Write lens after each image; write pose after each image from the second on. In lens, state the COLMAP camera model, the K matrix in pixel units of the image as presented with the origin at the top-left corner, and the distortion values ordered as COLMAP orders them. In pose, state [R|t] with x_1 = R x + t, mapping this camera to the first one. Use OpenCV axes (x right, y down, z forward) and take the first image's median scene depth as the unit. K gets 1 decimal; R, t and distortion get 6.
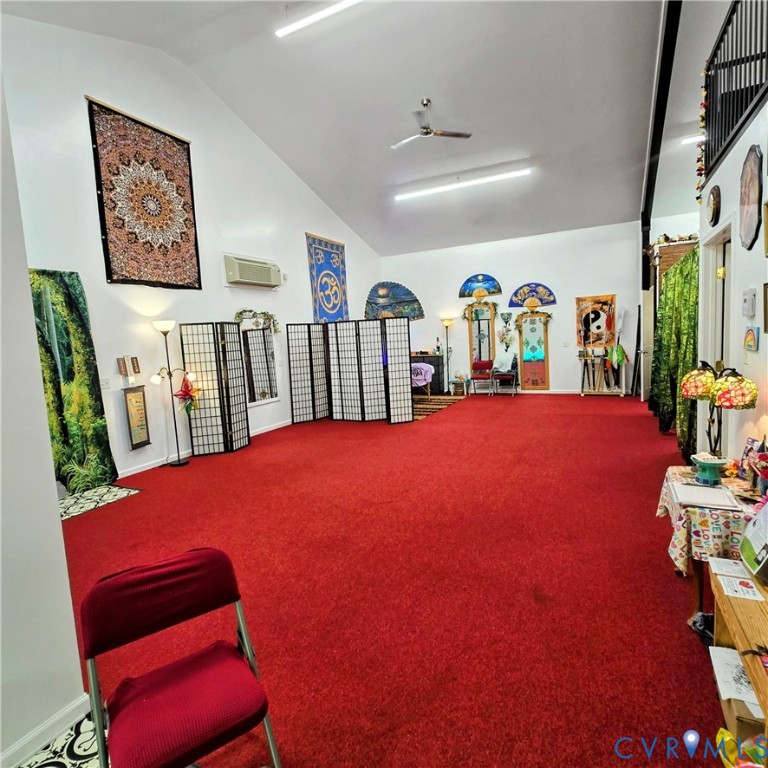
lens RADIAL K [[456.7, 0, 366.9], [0, 456.7, 386.3], [0, 0, 1]] dist [0.004210, -0.002641]
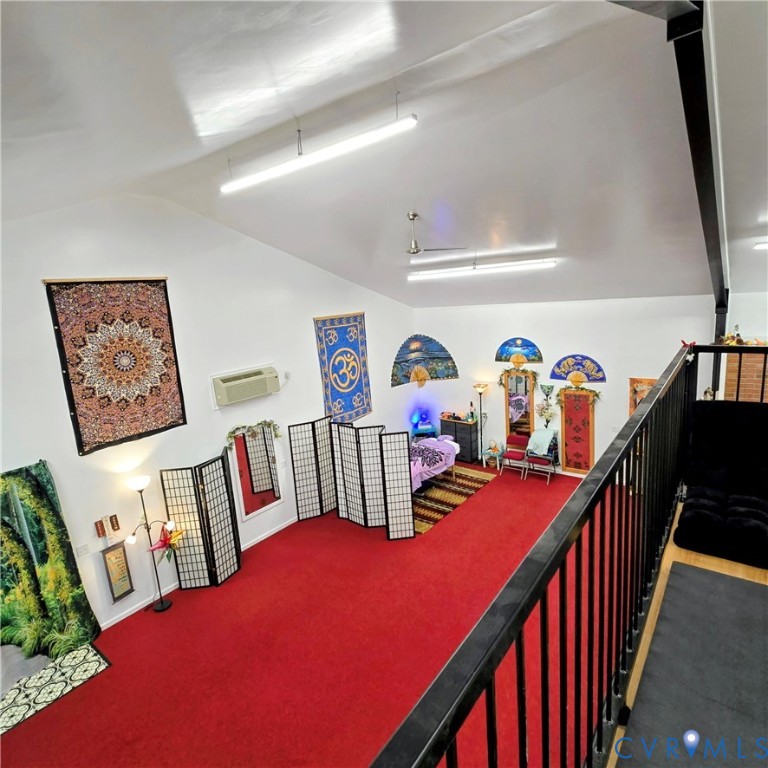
lens RADIAL K [[456.7, 0, 366.9], [0, 456.7, 386.3], [0, 0, 1]] dist [0.004210, -0.002641]
pose [[0.978234, 0.020669, -0.206474, 0.192261], [0.003217, 0.993397, 0.114684, -0.338351], [0.207481, -0.112852, 0.971708, 0.095573]]
